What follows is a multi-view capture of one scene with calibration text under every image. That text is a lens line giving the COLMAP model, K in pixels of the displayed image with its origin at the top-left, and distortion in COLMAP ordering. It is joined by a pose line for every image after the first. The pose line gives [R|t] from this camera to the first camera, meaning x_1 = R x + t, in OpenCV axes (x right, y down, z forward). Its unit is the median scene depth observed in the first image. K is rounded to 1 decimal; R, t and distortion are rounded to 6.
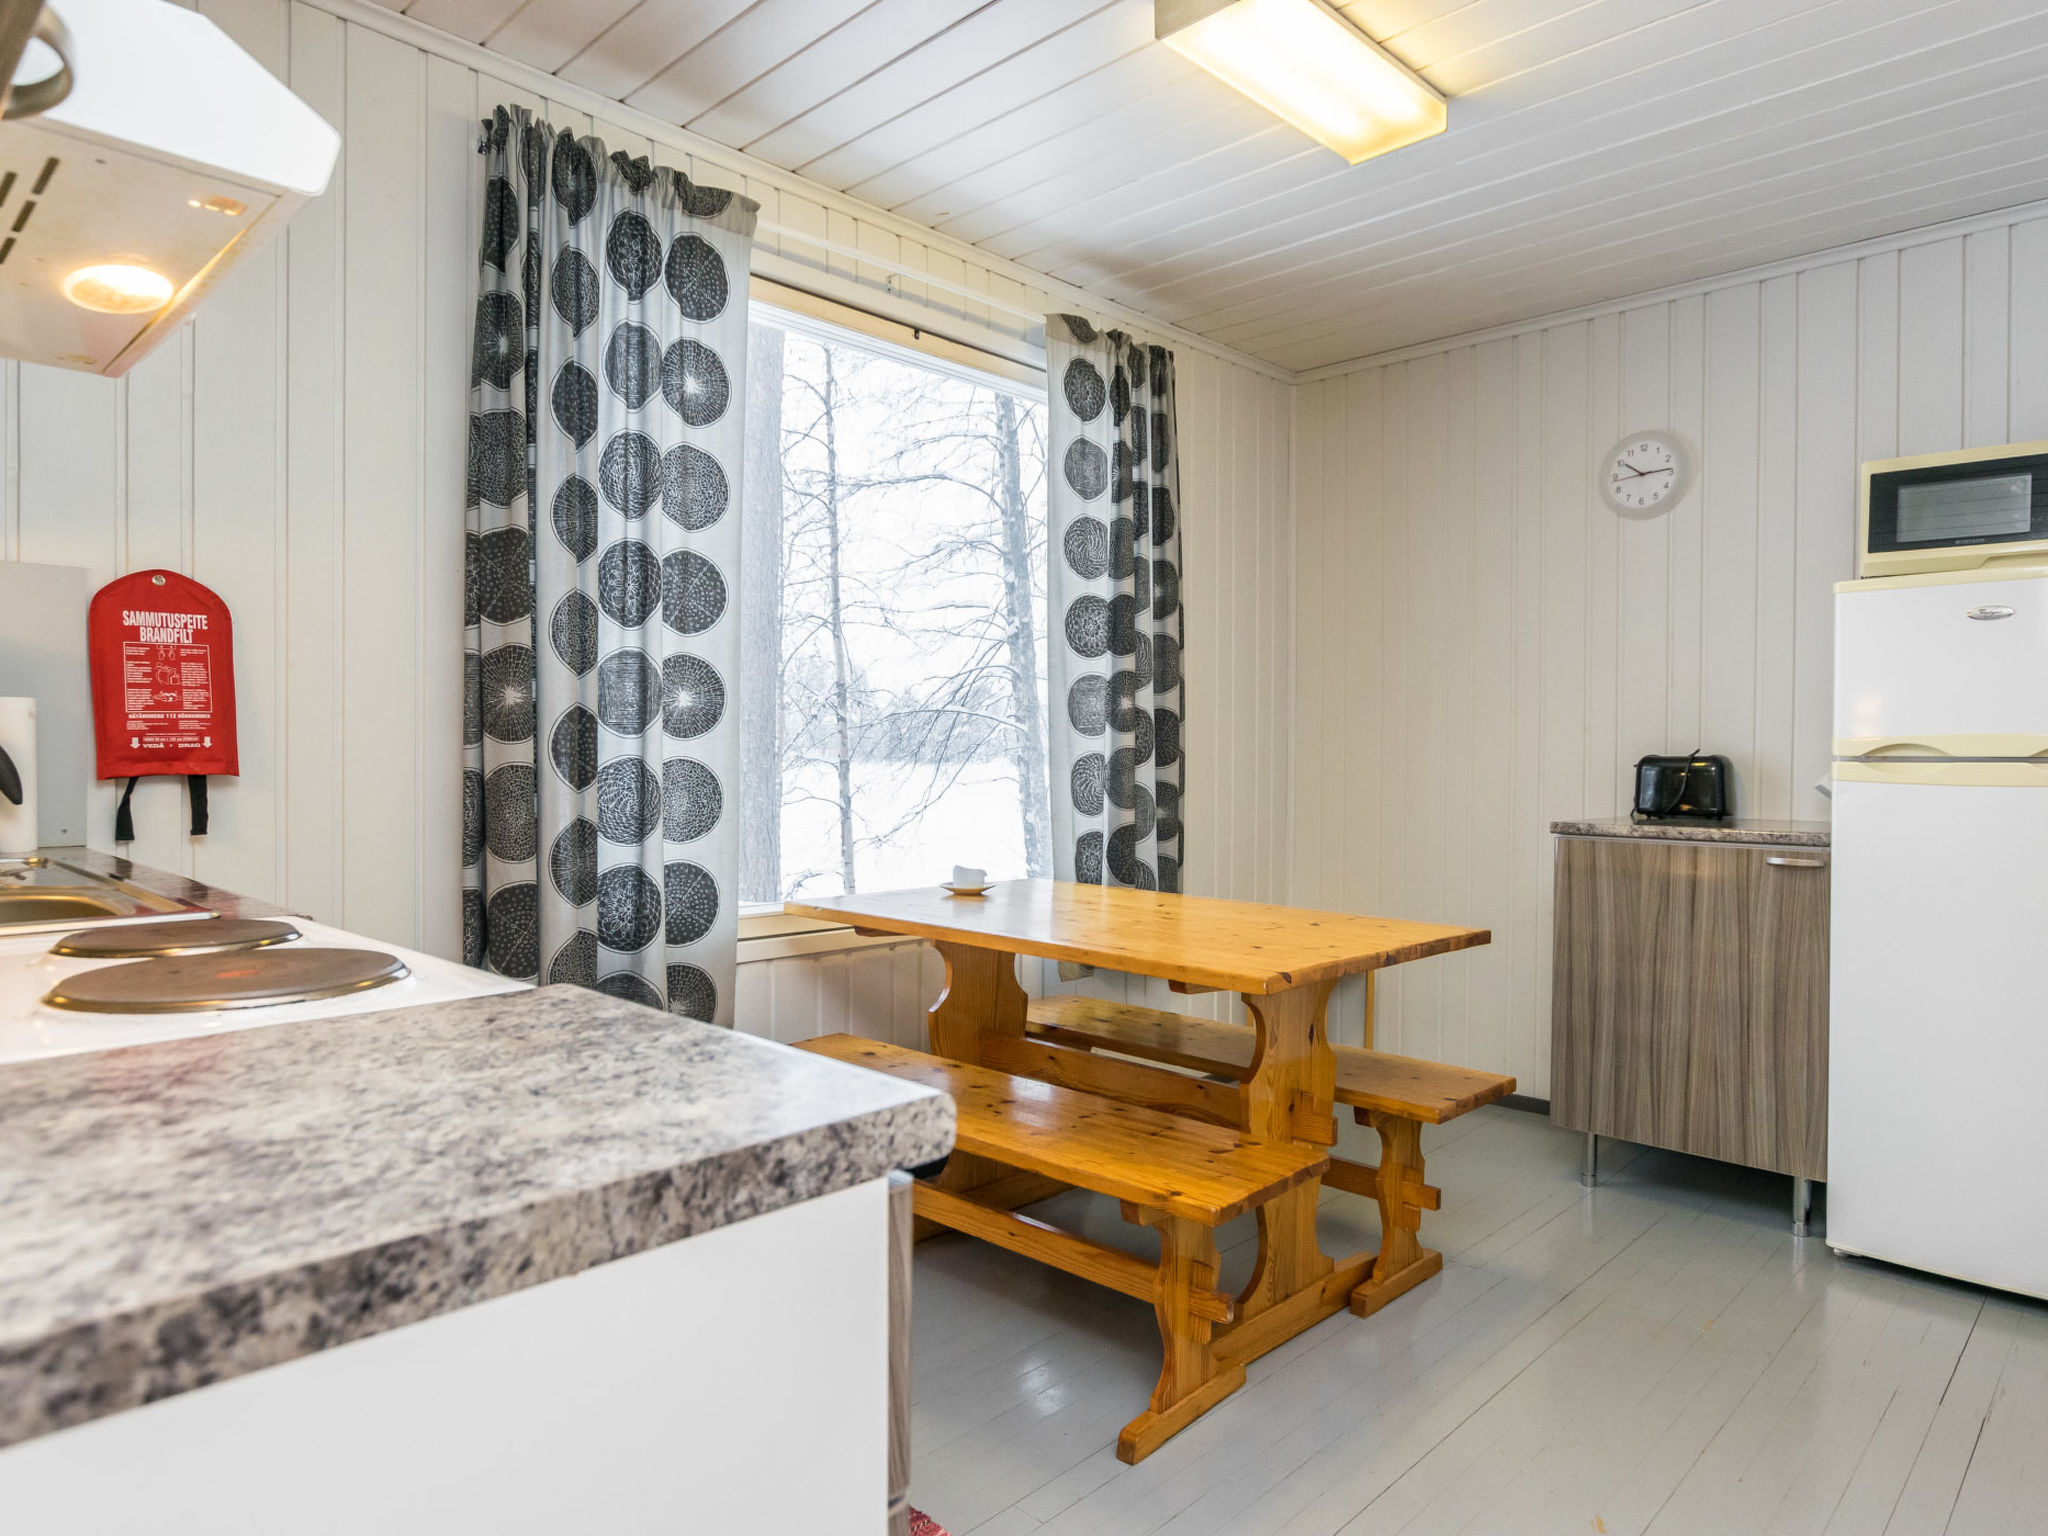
lens RADIAL K [[1256.0, 0, 1024.0], [0, 1256.0, 768.0], [0, 0, 1]] dist [-0.004626, -0.001137]
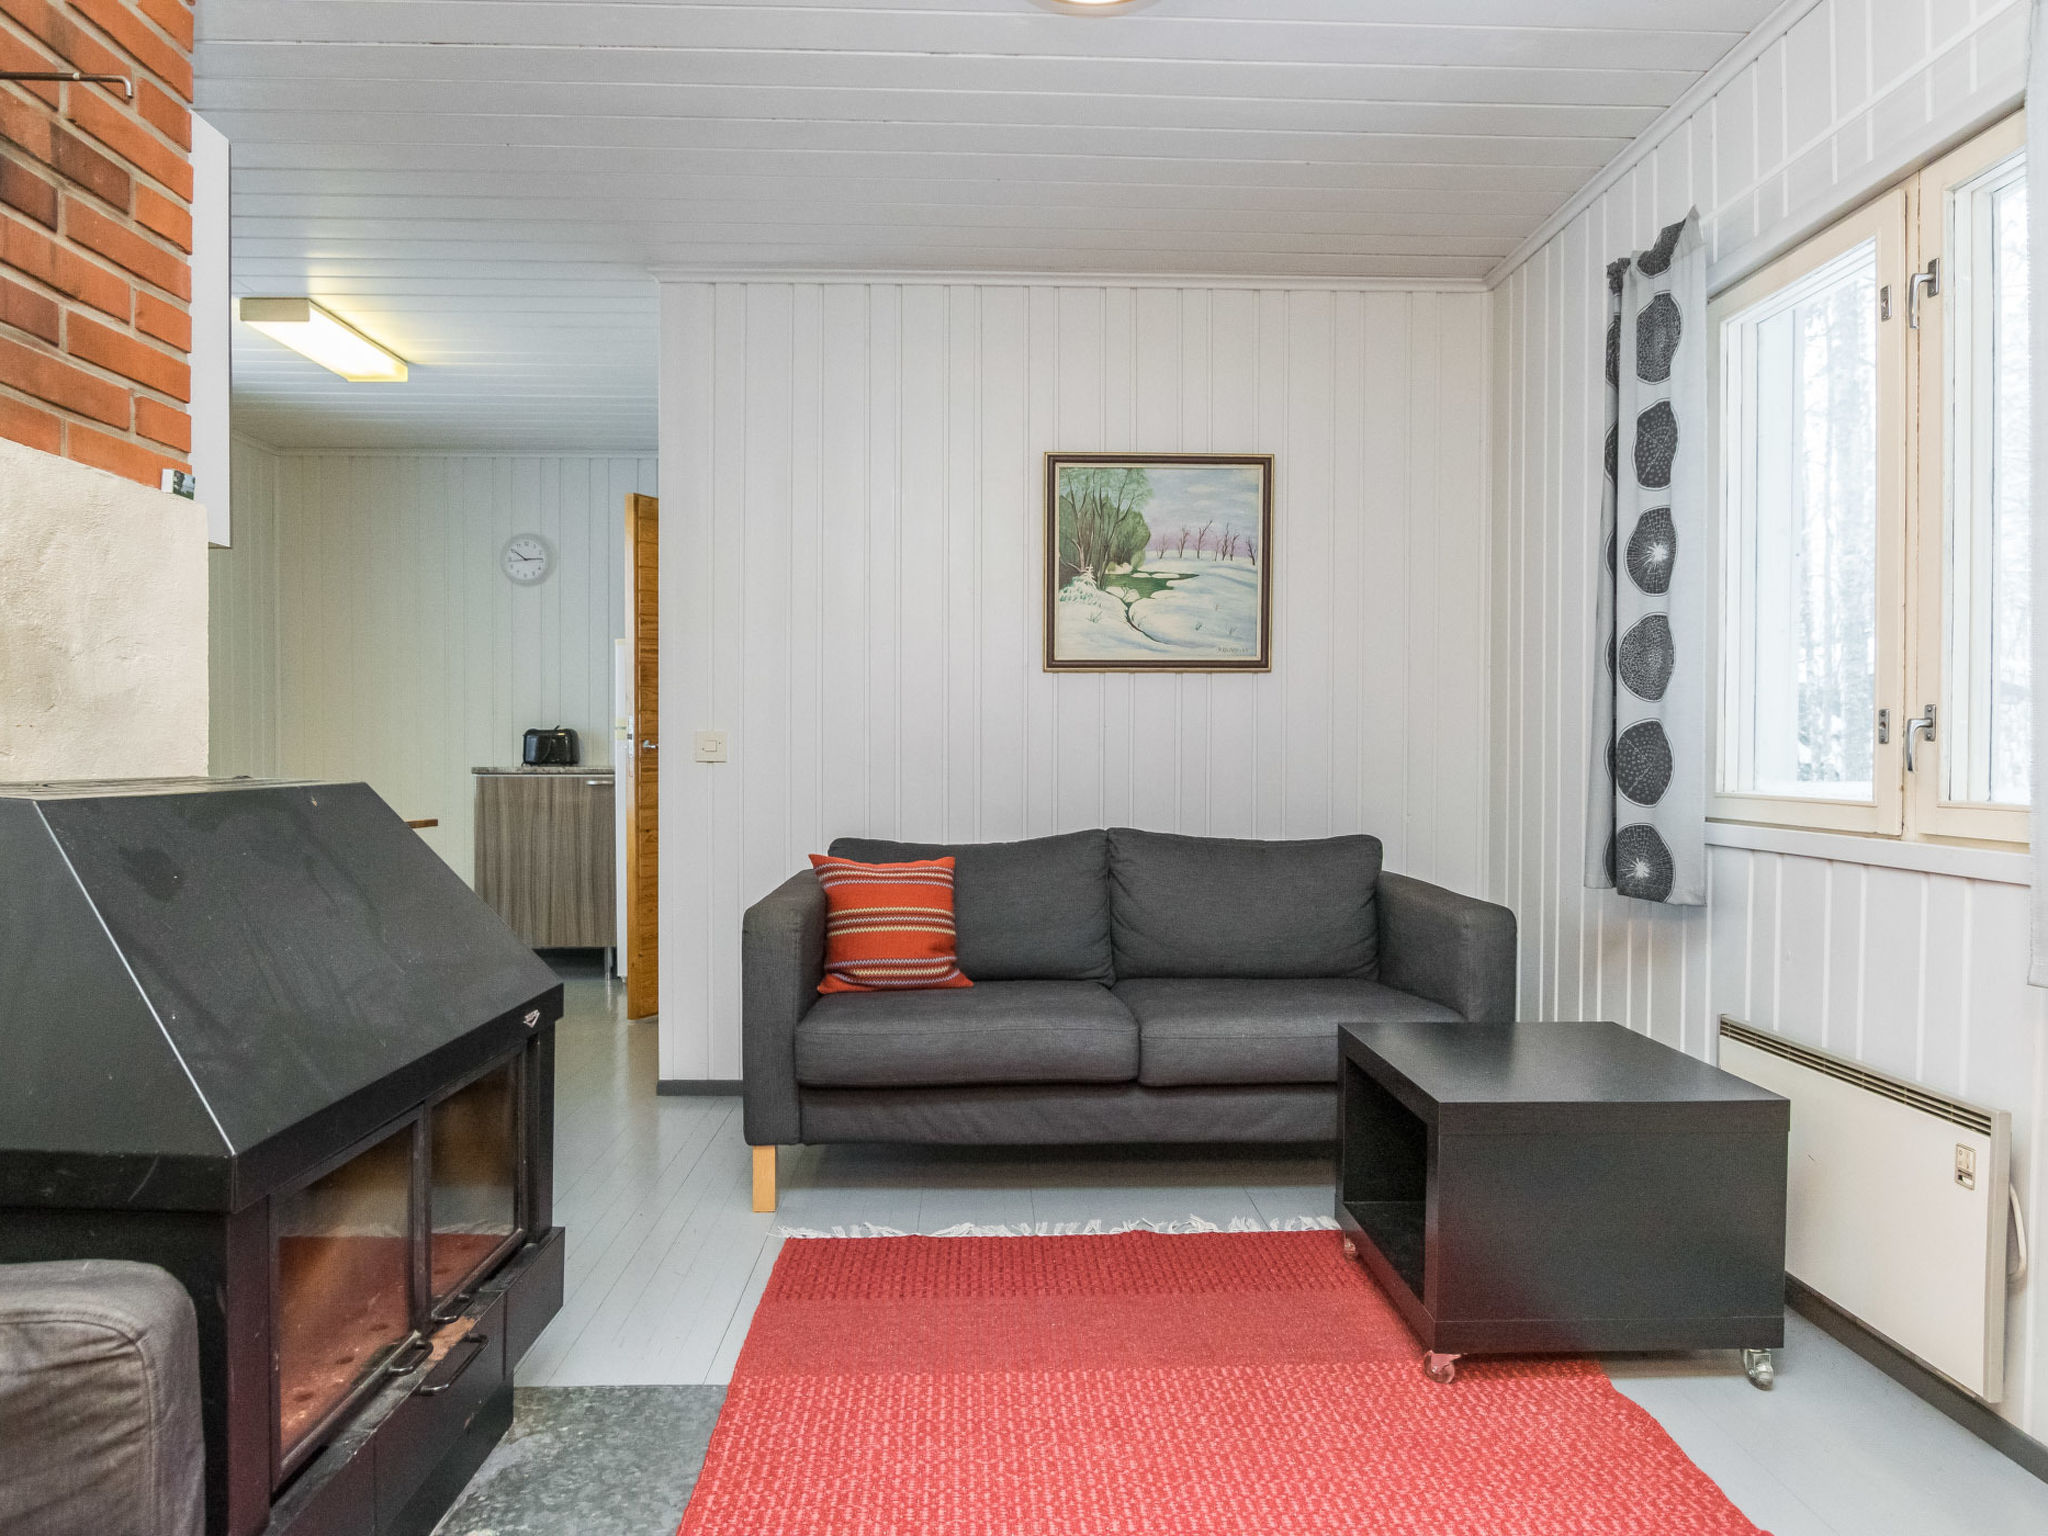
lens RADIAL K [[1256.0, 0, 1024.0], [0, 1256.0, 768.0], [0, 0, 1]] dist [-0.004626, -0.001137]
pose [[0.693673, -0.012900, 0.720174, -0.280428], [0.012113, 0.999907, 0.006244, 0.043902], [-0.720188, 0.004392, 0.693765, -0.704957]]
